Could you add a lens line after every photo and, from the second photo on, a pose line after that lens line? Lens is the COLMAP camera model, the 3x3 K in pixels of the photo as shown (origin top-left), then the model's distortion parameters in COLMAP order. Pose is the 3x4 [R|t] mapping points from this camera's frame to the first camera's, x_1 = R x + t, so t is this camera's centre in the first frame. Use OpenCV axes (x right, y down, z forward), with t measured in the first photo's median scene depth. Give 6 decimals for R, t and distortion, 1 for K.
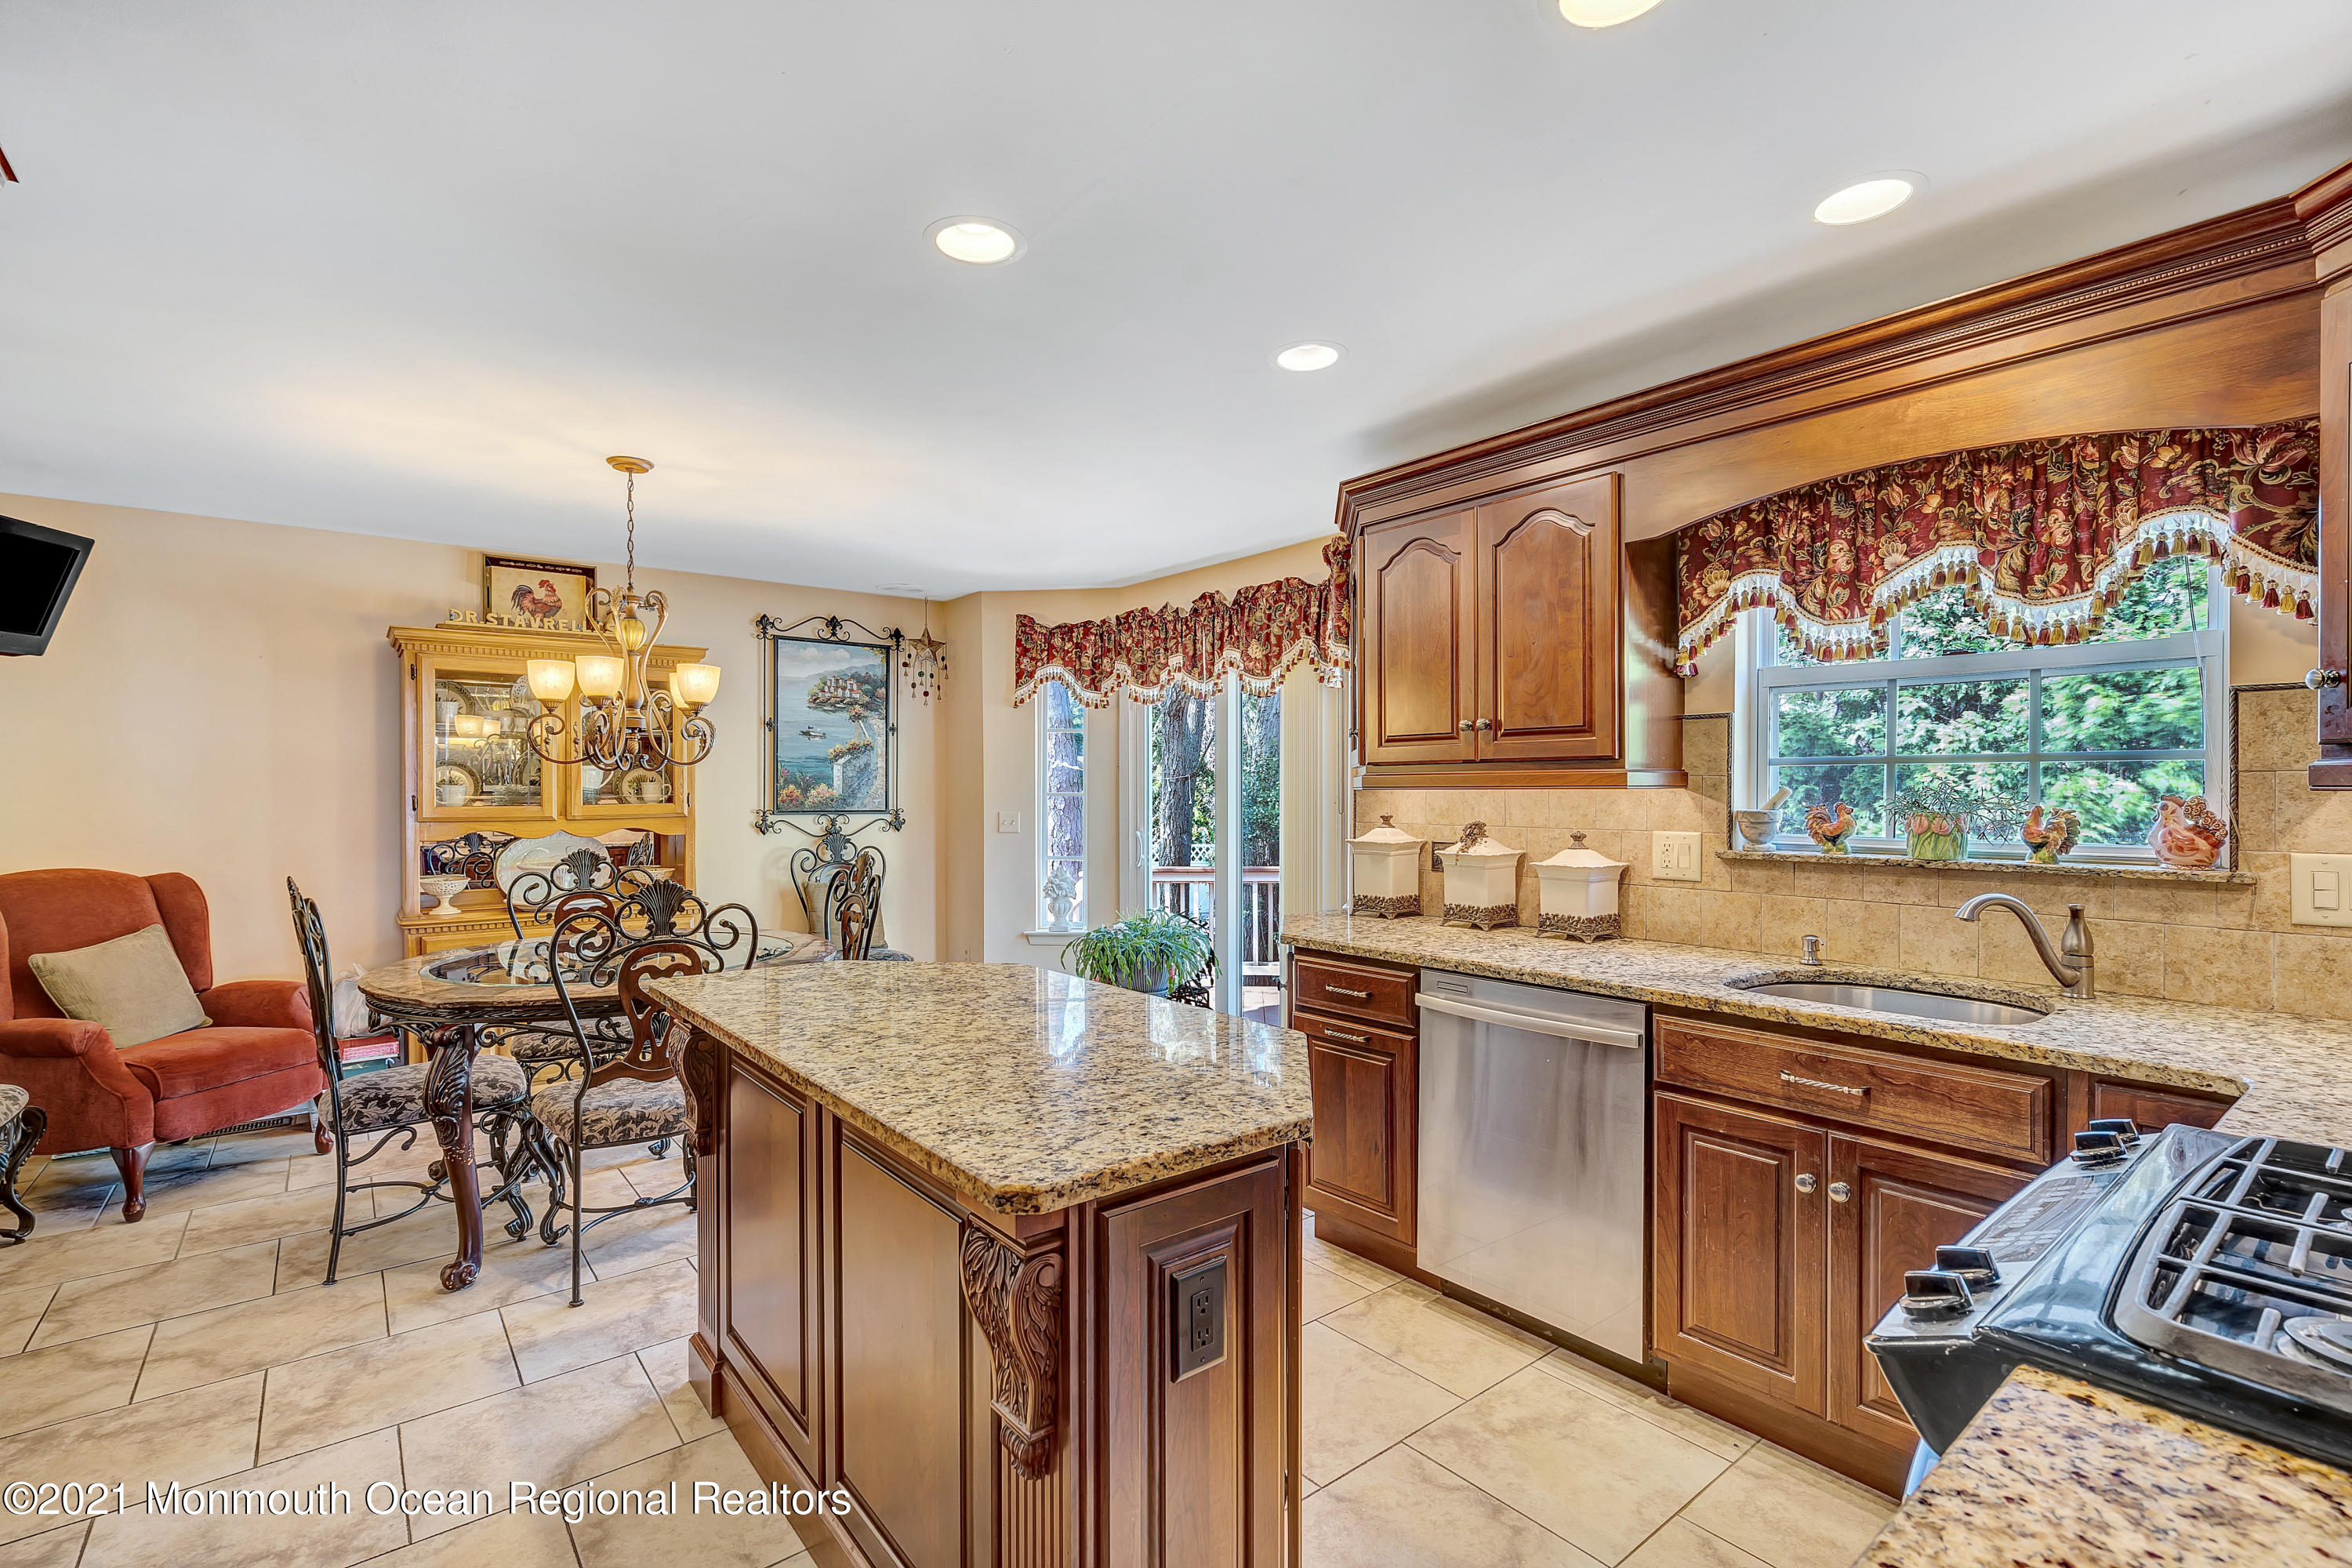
lens RADIAL K [[1079.8, 0, 1199.3], [0, 1079.8, 792.5], [0, 0, 1]] dist [-0.003340, 0.002928]
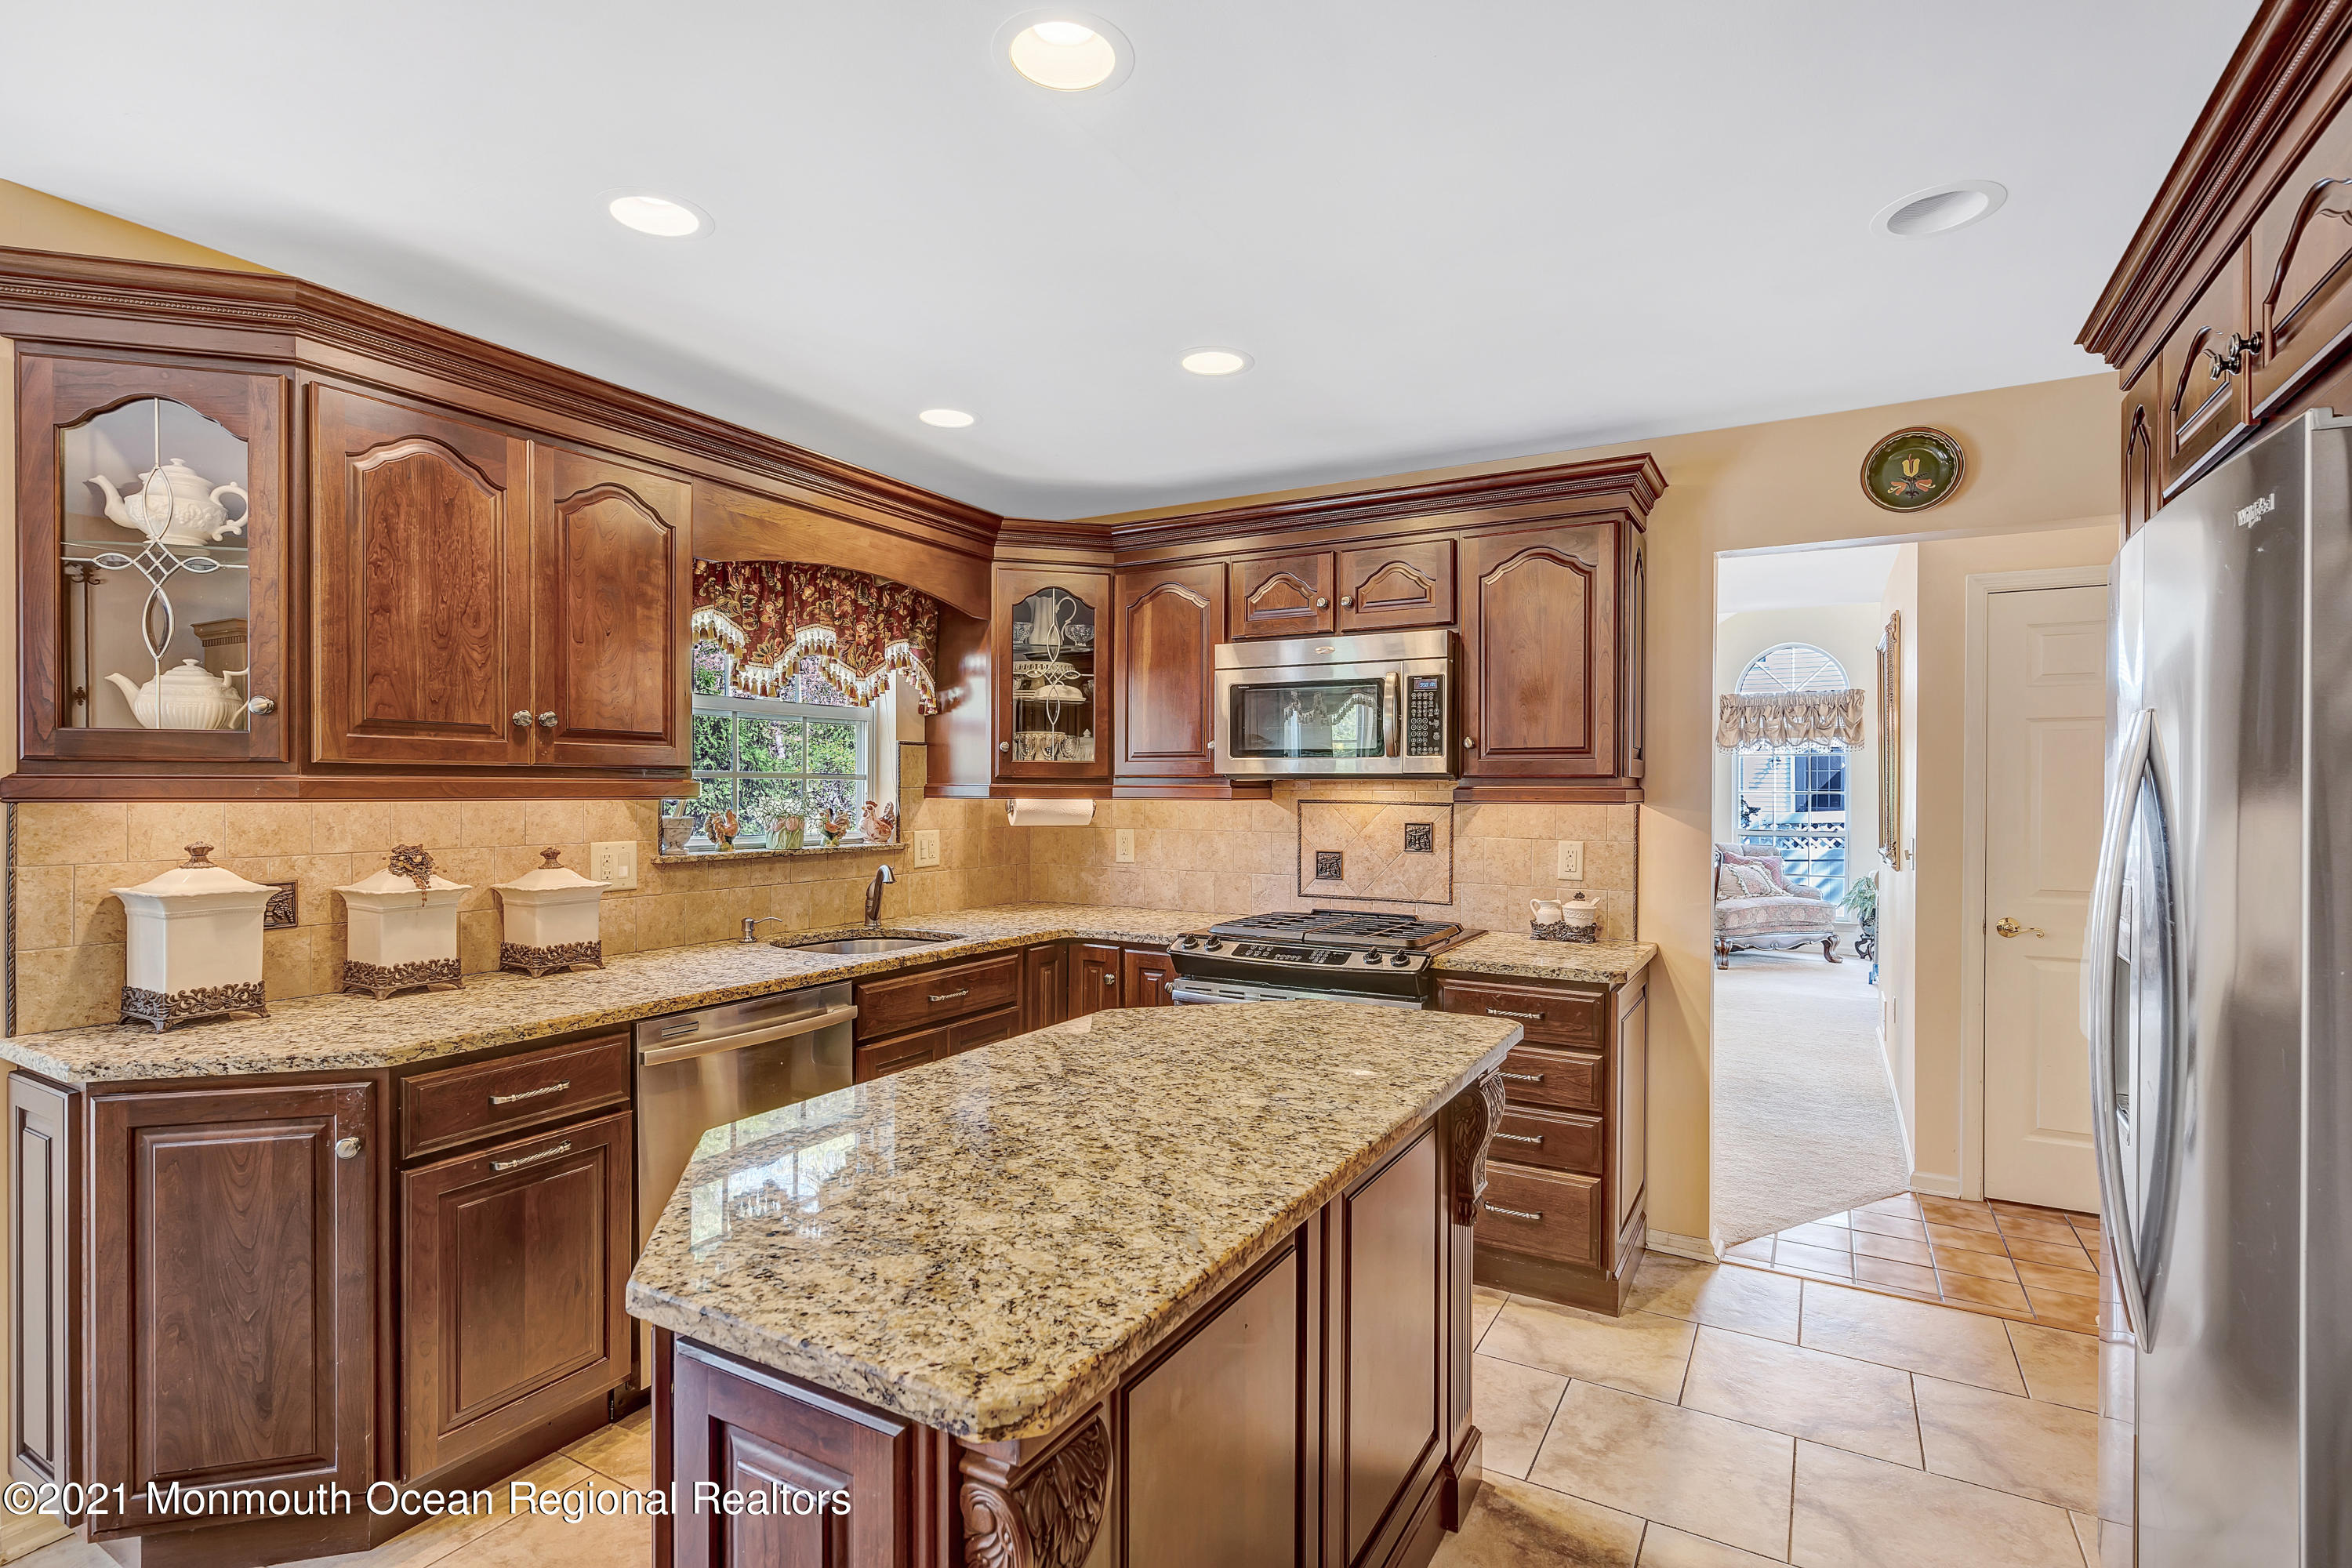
lens RADIAL K [[1122.2, 0, 1160.5], [0, 1122.2, 795.9], [0, 0, 1]] dist [-0.007285, 0.003337]
pose [[-0.351353, -0.004230, 0.936234, -0.410326], [0.000199, 0.999989, 0.004593, -0.006085], [-0.936243, 0.001800, -0.351348, 0.528292]]
